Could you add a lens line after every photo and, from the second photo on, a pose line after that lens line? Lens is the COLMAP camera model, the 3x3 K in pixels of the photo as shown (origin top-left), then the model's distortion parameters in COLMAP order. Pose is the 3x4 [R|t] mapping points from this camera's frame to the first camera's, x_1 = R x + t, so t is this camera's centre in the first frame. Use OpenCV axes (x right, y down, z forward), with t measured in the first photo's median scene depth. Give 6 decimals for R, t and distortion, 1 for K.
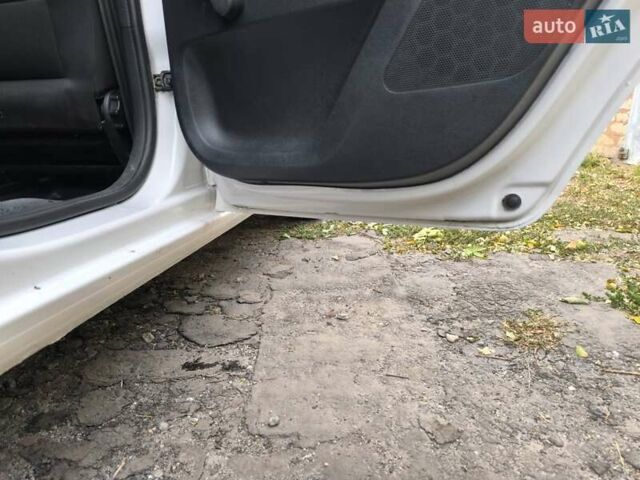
lens RADIAL K [[449.9, 0, 320.0], [0, 449.9, 240.0], [0, 0, 1]] dist [0.048553, -0.053094]
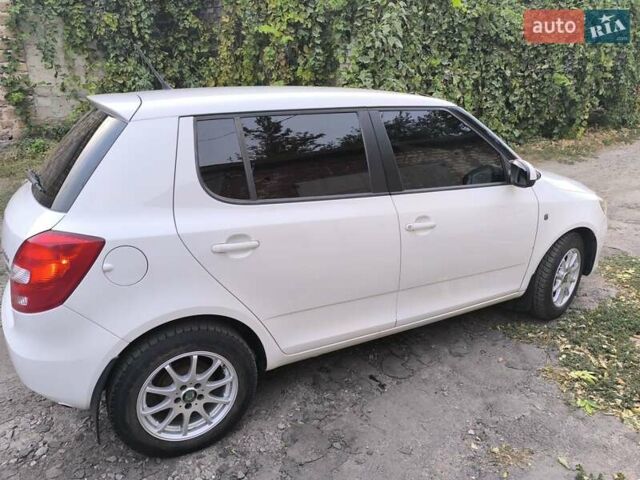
lens RADIAL K [[443.9, 0, 320.0], [0, 443.9, 240.0], [0, 0, 1]] dist [0.042710, -0.000463]
pose [[0.596774, 0.285904, -0.749747, 0.786948], [-0.222191, 0.956712, 0.187970, -0.567826], [0.771034, 0.054411, 0.634466, -0.568205]]
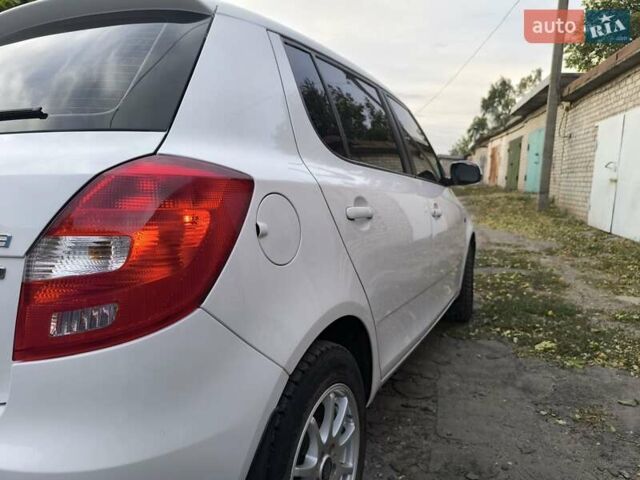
lens RADIAL K [[449.9, 0, 320.0], [0, 449.9, 240.0], [0, 0, 1]] dist [0.048553, -0.053094]
pose [[0.952520, 0.043006, -0.301423, -0.038276], [-0.086619, 0.987343, -0.132853, -0.112434], [0.291894, 0.152654, 0.944190, -0.804325]]
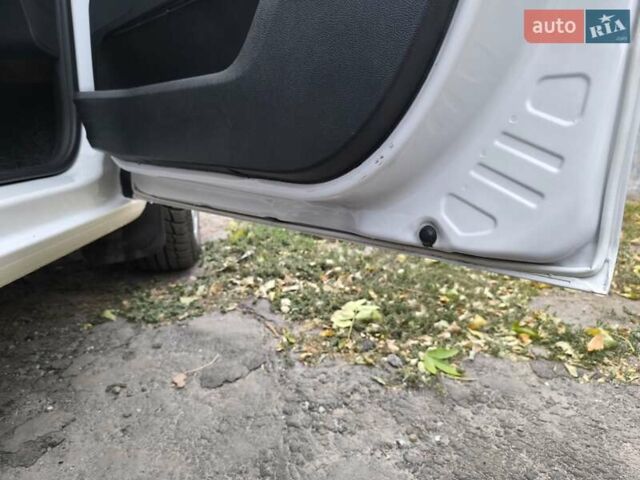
lens RADIAL K [[457.7, 0, 320.0], [0, 457.7, 240.0], [0, 0, 1]] dist [-0.004920, -0.004653]
pose [[0.986108, 0.000812, 0.166103, 0.113523], [0.002260, 0.999830, -0.018300, -0.117166], [-0.166090, 0.018421, 0.985939, 0.507070]]
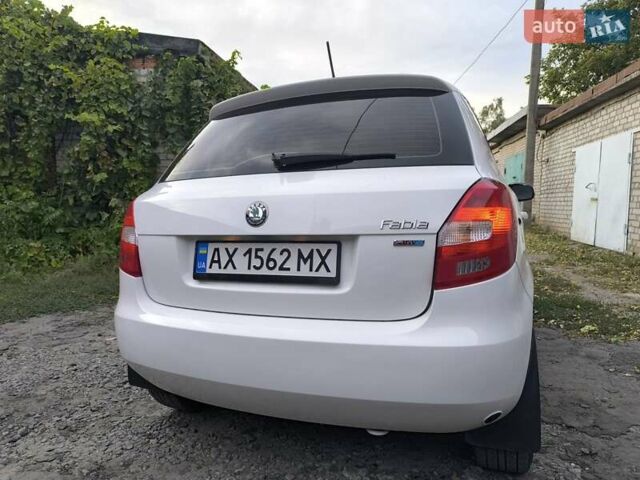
lens RADIAL K [[449.9, 0, 320.0], [0, 449.9, 240.0], [0, 0, 1]] dist [0.048553, -0.053094]
pose [[0.971291, 0.006080, -0.237816, -0.464403], [-0.052945, 0.980126, -0.191181, 0.053095], [0.231927, 0.198284, 0.952309, -1.306925]]
